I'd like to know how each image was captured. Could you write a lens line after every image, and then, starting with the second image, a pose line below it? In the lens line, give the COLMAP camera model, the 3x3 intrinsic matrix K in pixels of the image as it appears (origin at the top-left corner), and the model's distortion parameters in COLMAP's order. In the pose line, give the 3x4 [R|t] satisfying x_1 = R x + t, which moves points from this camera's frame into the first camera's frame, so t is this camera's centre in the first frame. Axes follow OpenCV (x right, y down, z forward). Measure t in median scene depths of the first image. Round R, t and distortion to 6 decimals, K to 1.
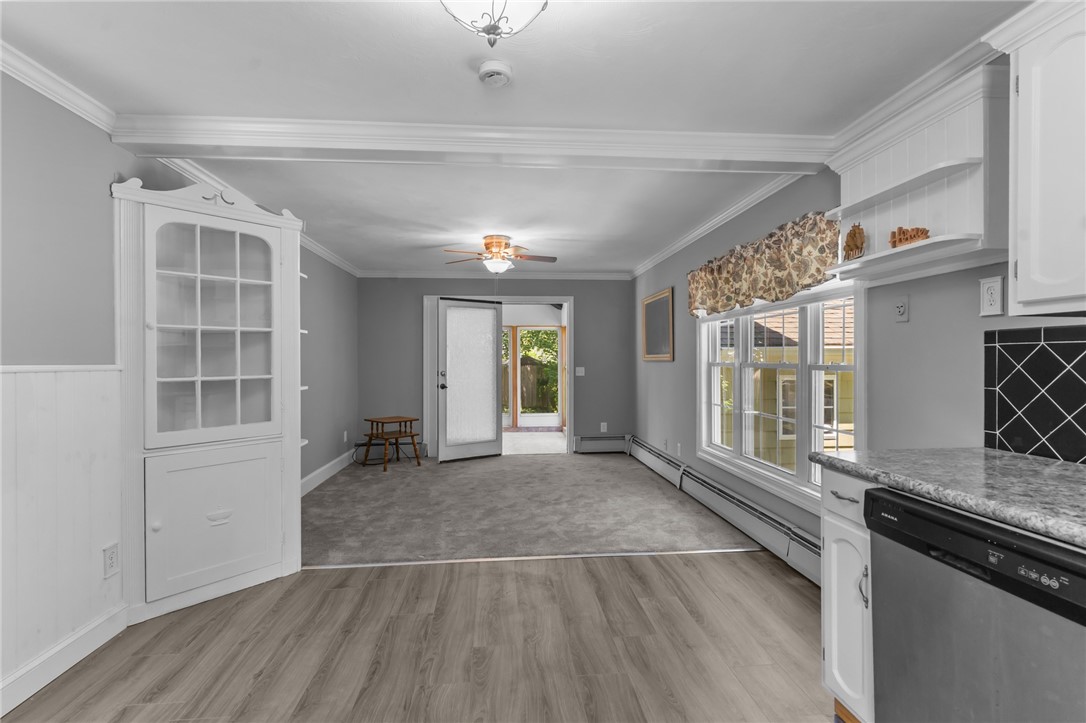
lens RADIAL K [[523.2, 0, 542.5], [0, 523.2, 363.3], [0, 0, 1]] dist [0.000268, 0.000602]
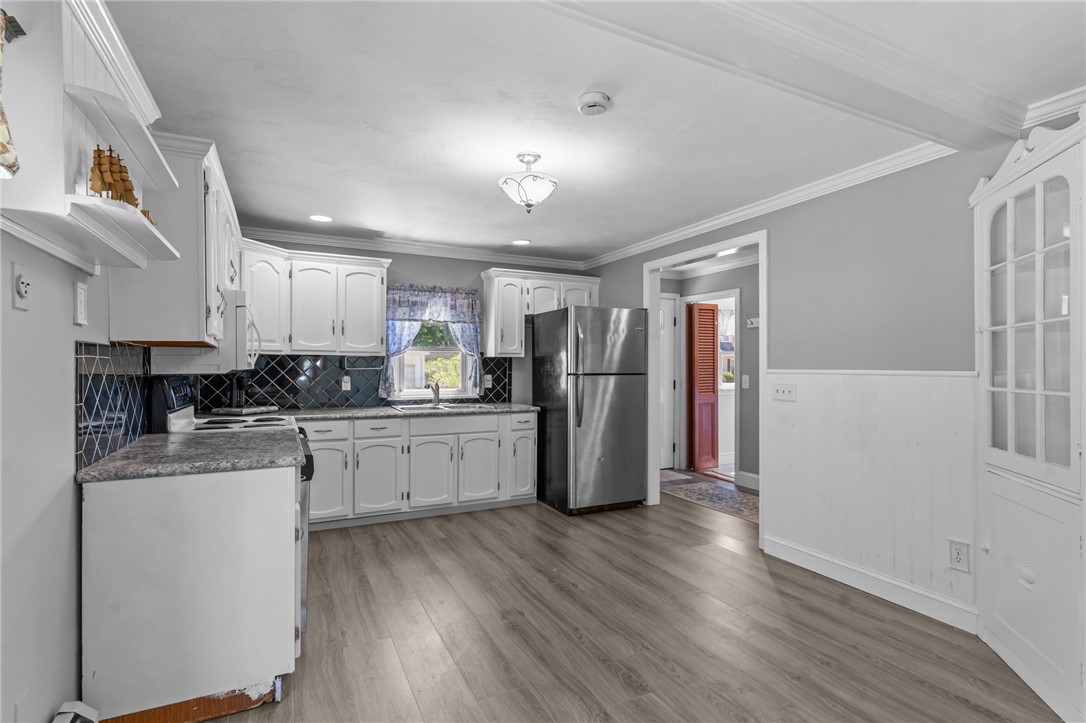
lens RADIAL K [[523.2, 0, 542.5], [0, 523.2, 363.3], [0, 0, 1]] dist [0.000268, 0.000602]
pose [[-0.930252, 0.004361, -0.366896, 0.416848], [0.002787, 0.999984, 0.004821, -0.024469], [0.366912, 0.003462, -0.930249, 2.013770]]
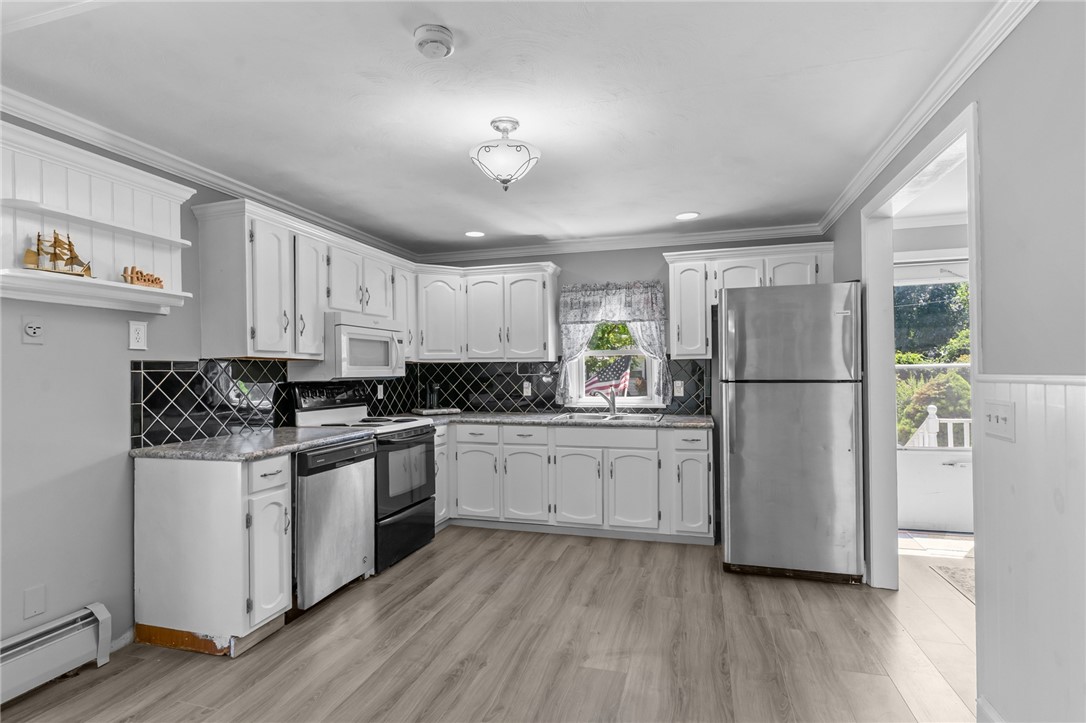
lens RADIAL K [[542.3, 0, 540.7], [0, 542.3, 365.0], [0, 0, 1]] dist [0.000551, -0.000052]
pose [[-0.931615, 0.021274, 0.362825, -0.576955], [0.020796, 0.999770, -0.005224, -0.021132], [-0.362852, 0.002679, -0.931843, 1.800822]]
